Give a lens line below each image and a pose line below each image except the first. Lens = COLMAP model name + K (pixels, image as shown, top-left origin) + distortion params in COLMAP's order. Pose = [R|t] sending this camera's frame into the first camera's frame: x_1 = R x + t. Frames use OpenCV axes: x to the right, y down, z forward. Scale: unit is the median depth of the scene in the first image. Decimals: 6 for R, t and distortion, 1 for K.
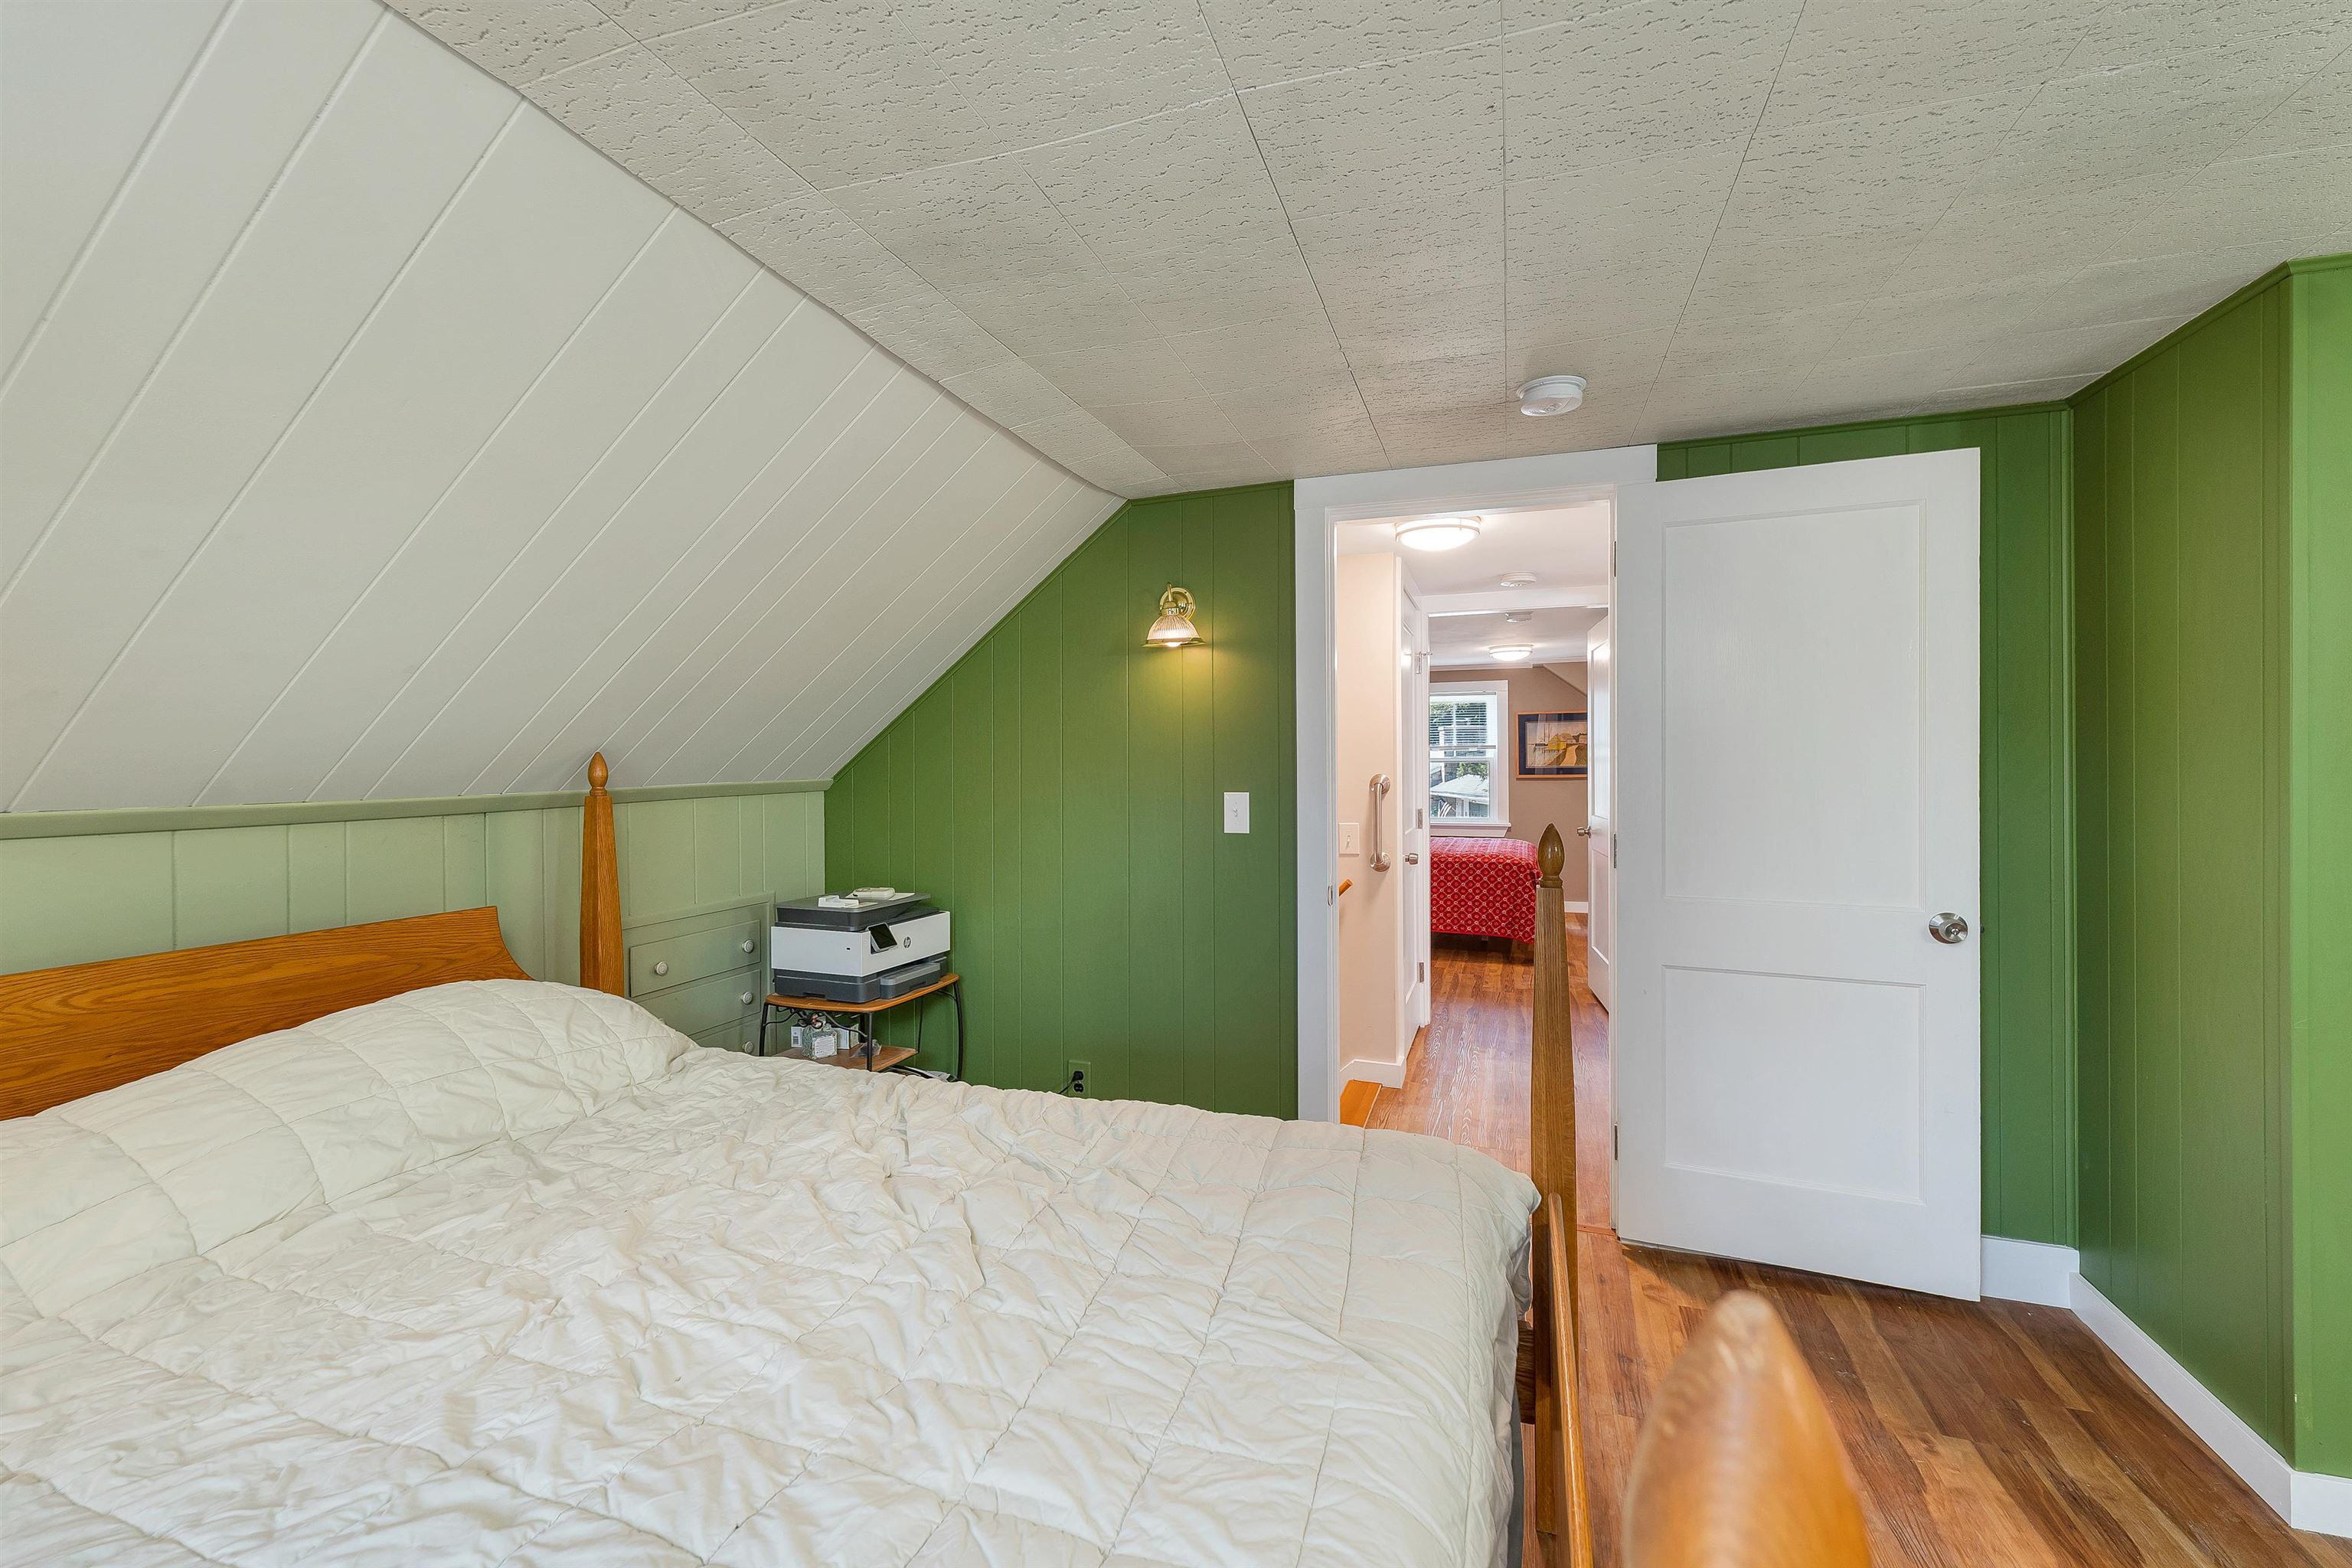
lens RADIAL K [[976.4, 0, 1162.6], [0, 976.4, 769.5], [0, 0, 1]] dist [0.000725, -0.000025]
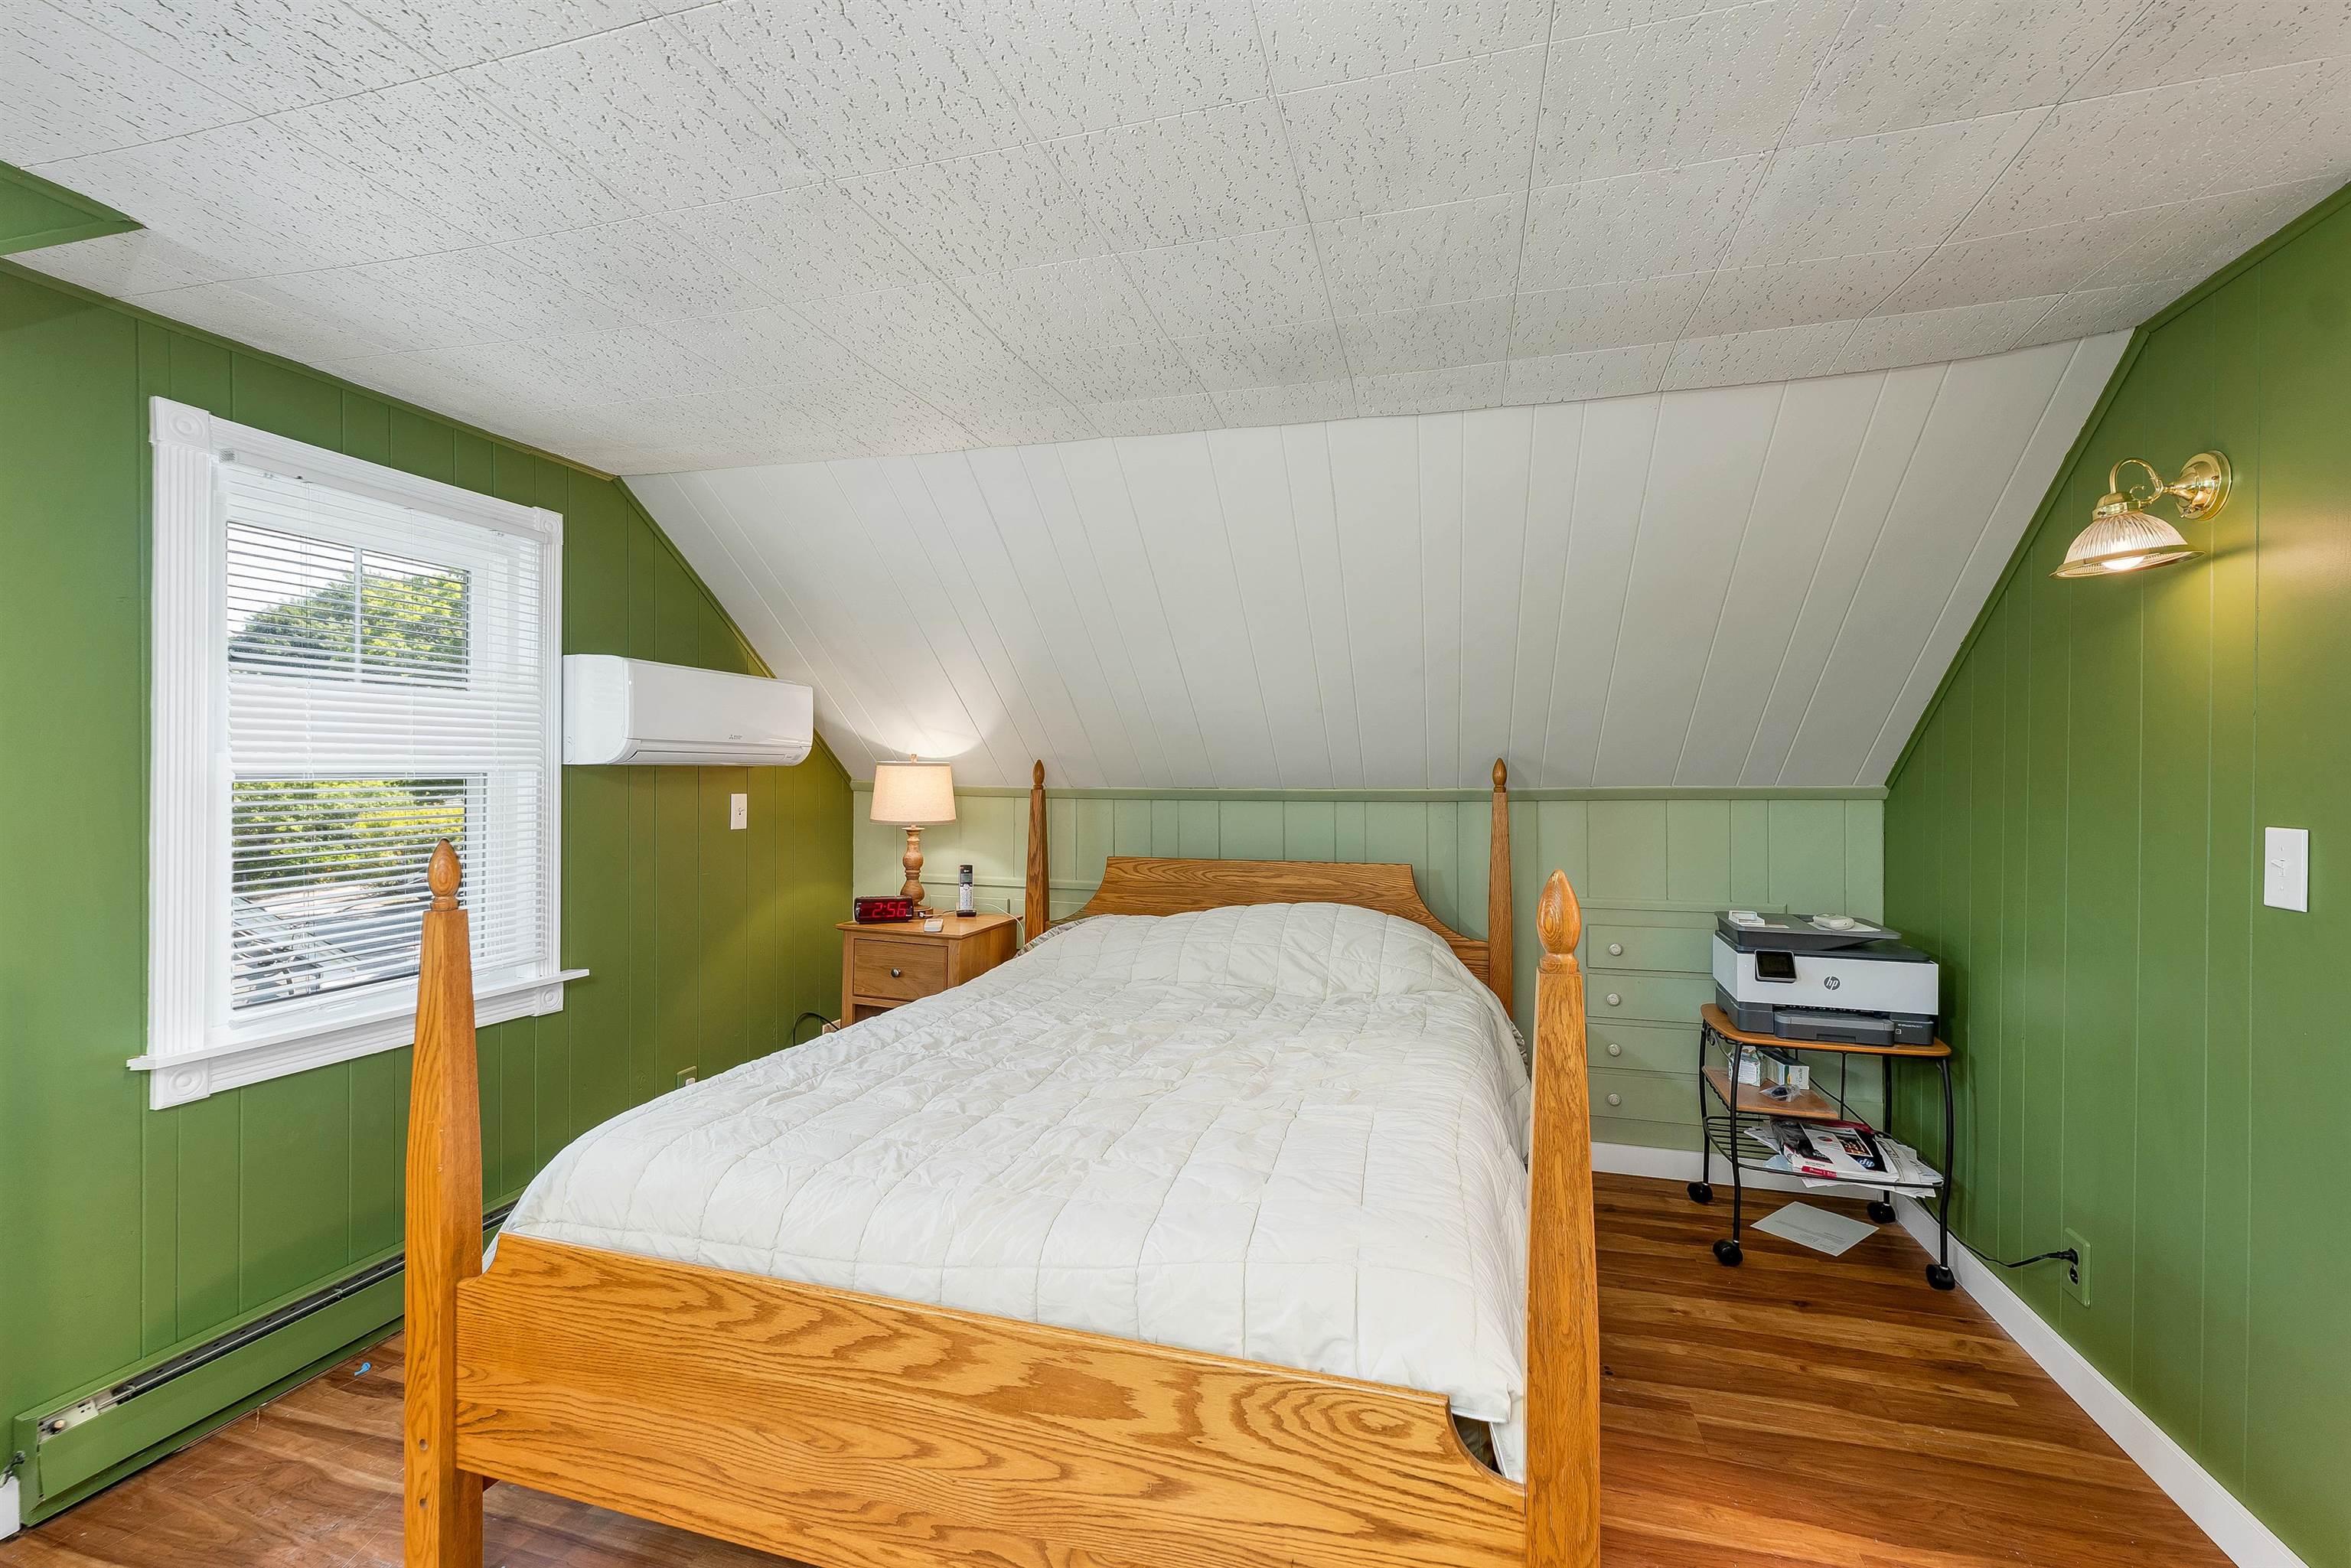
lens RADIAL K [[993.4, 0, 1157.9], [0, 993.4, 781.0], [0, 0, 1]] dist [0.001148, -0.000133]
pose [[0.066612, 0.018798, -0.997602, 0.564675], [-0.005964, 0.999812, 0.018442, -0.007509], [0.997761, 0.004722, 0.066711, 0.386200]]
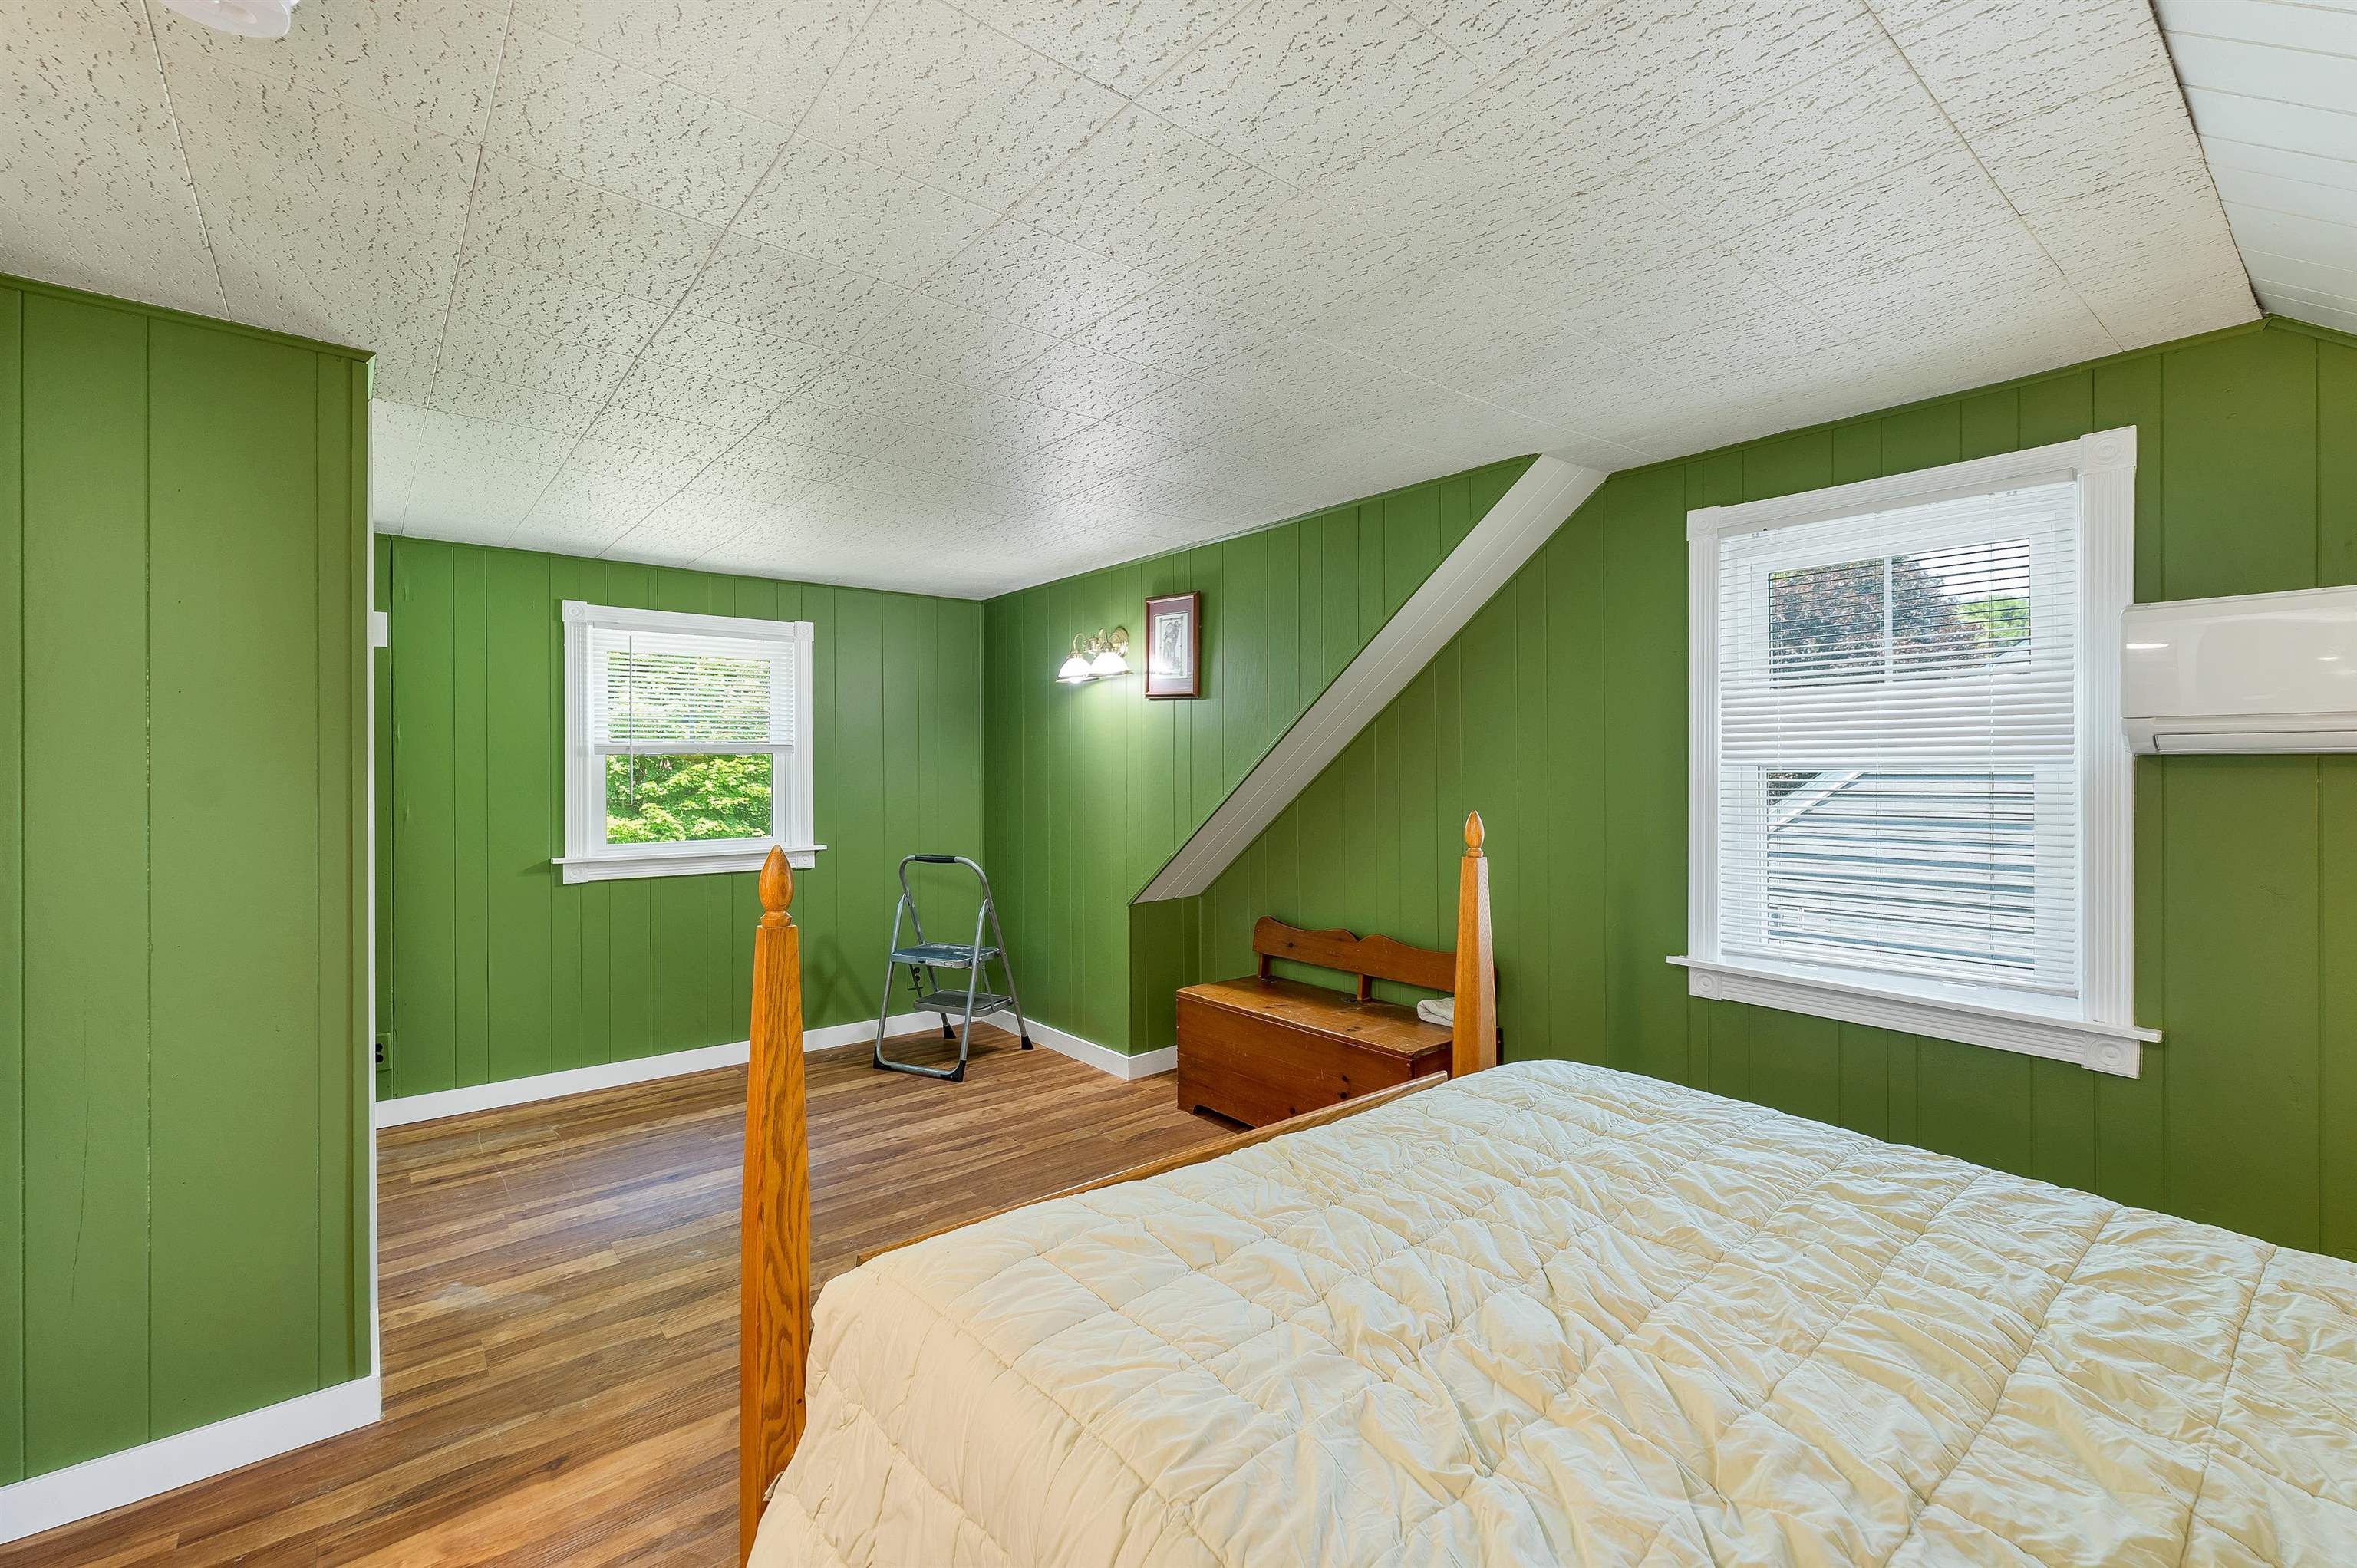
lens RADIAL K [[995.9, 0, 1160.9], [0, 995.9, 781.0], [0, 0, 1]] dist [0.001148, -0.000133]
pose [[-0.853657, 0.007747, 0.520779, -0.165858], [0.014925, 0.999843, 0.009592, -0.000349], [-0.520622, 0.015961, -0.853638, 0.848408]]
